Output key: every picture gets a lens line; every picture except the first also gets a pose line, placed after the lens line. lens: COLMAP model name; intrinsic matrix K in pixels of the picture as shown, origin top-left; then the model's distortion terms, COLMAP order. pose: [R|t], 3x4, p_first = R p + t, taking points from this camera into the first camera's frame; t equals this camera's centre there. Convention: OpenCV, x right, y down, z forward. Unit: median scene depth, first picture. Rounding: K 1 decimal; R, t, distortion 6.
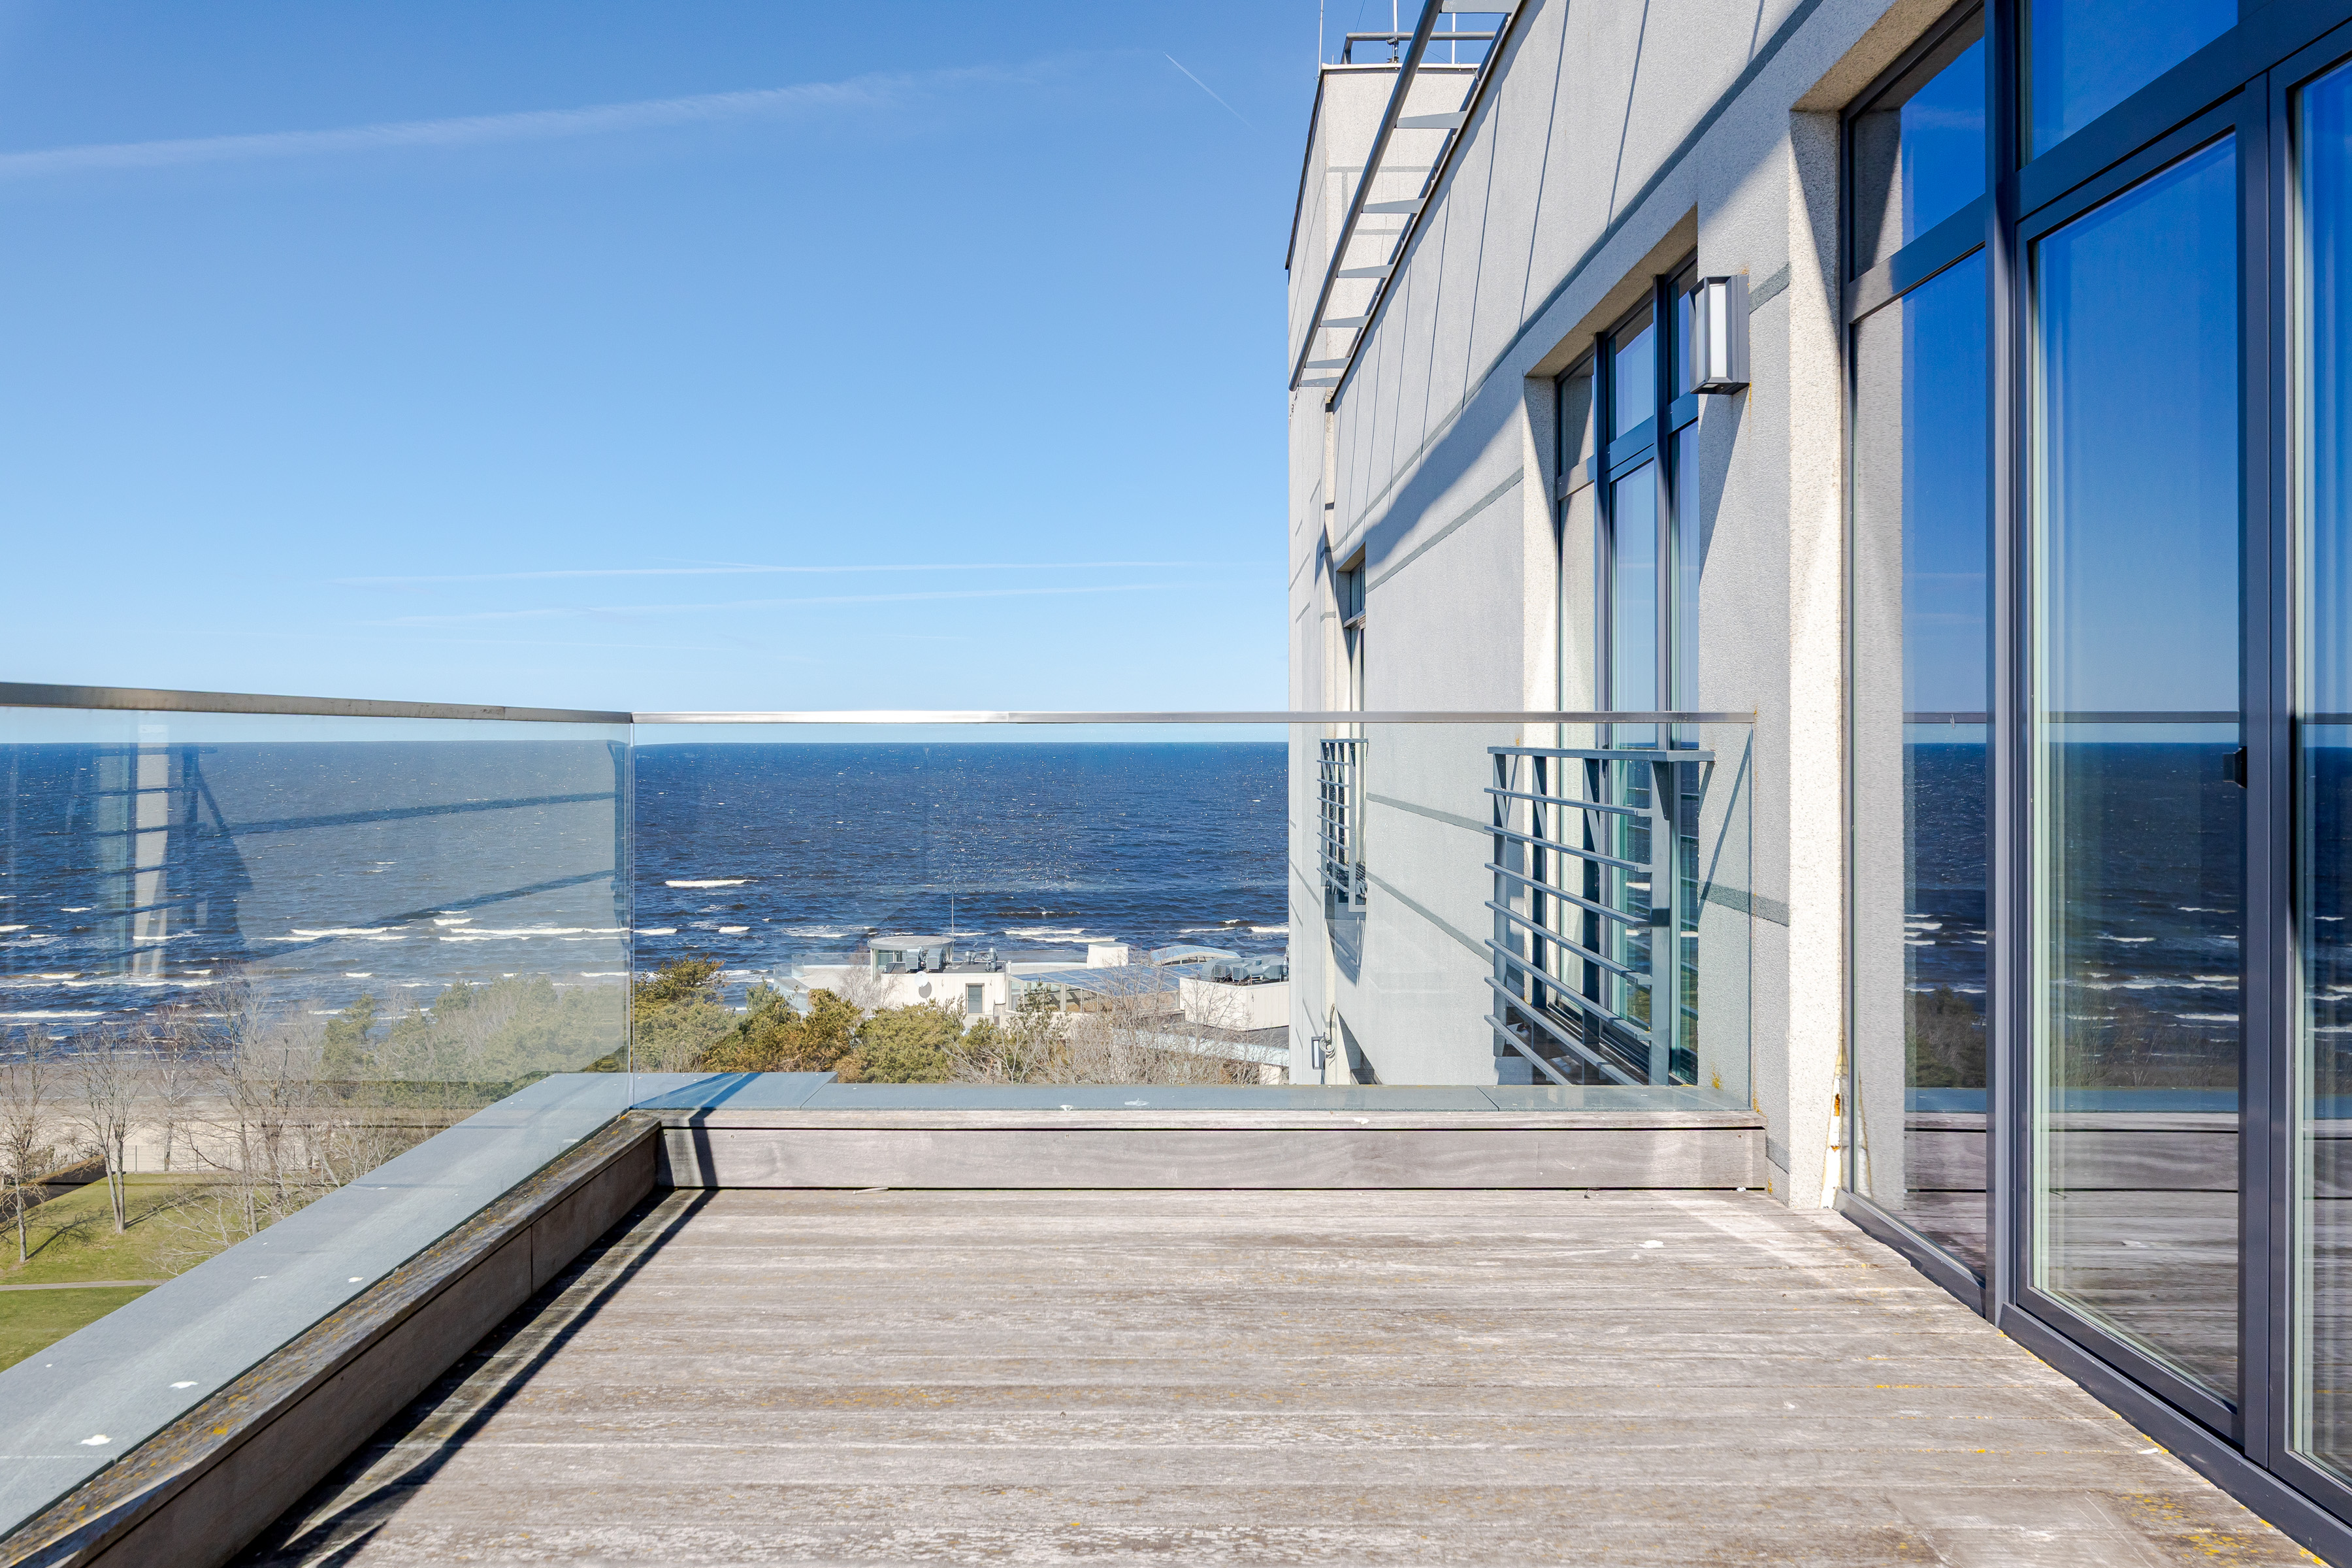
lens RADIAL K [[1871.1, 0, 1131.1], [0, 1871.1, 782.5], [0, 0, 1]] dist [0.010553, -0.010857]
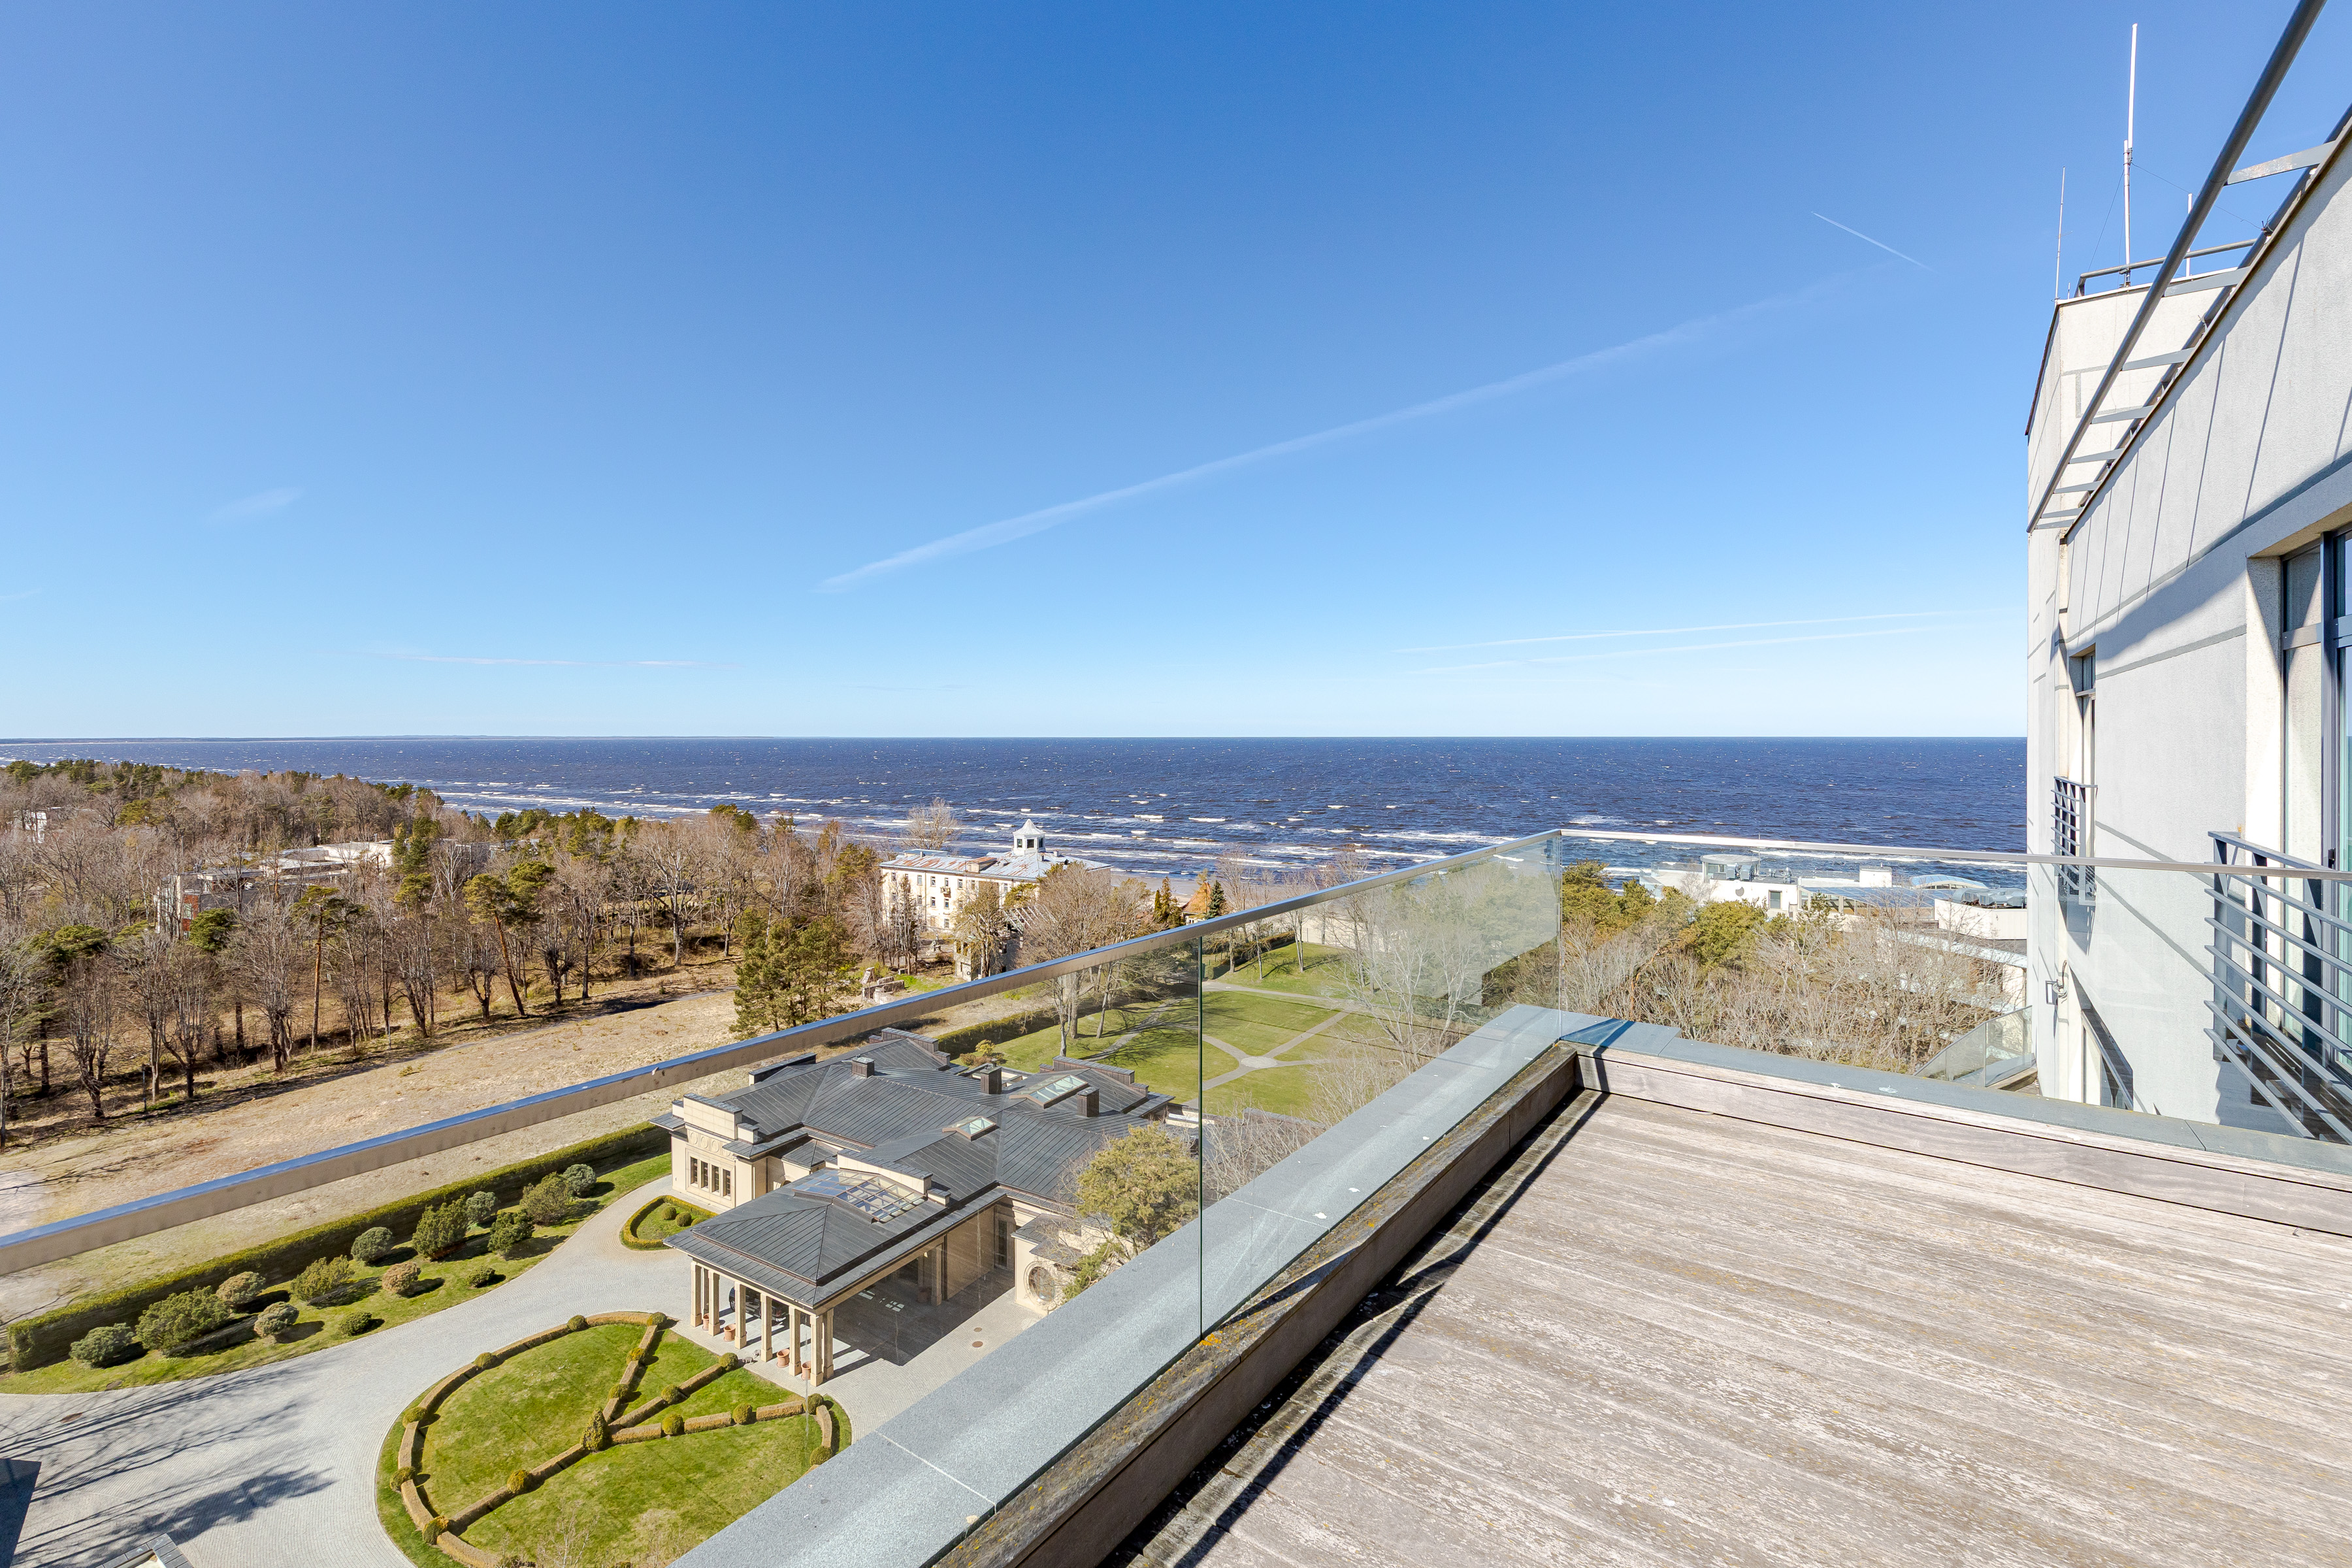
lens RADIAL K [[1013.5, 0, 1176.7], [0, 1013.5, 761.8], [0, 0, 1]] dist [-0.001106, 0.000719]
pose [[0.815530, 0.002446, -0.578710, 0.008645], [0.000480, 0.999988, 0.004903, -0.130478], [0.578715, -0.004276, 0.815519, -0.062151]]
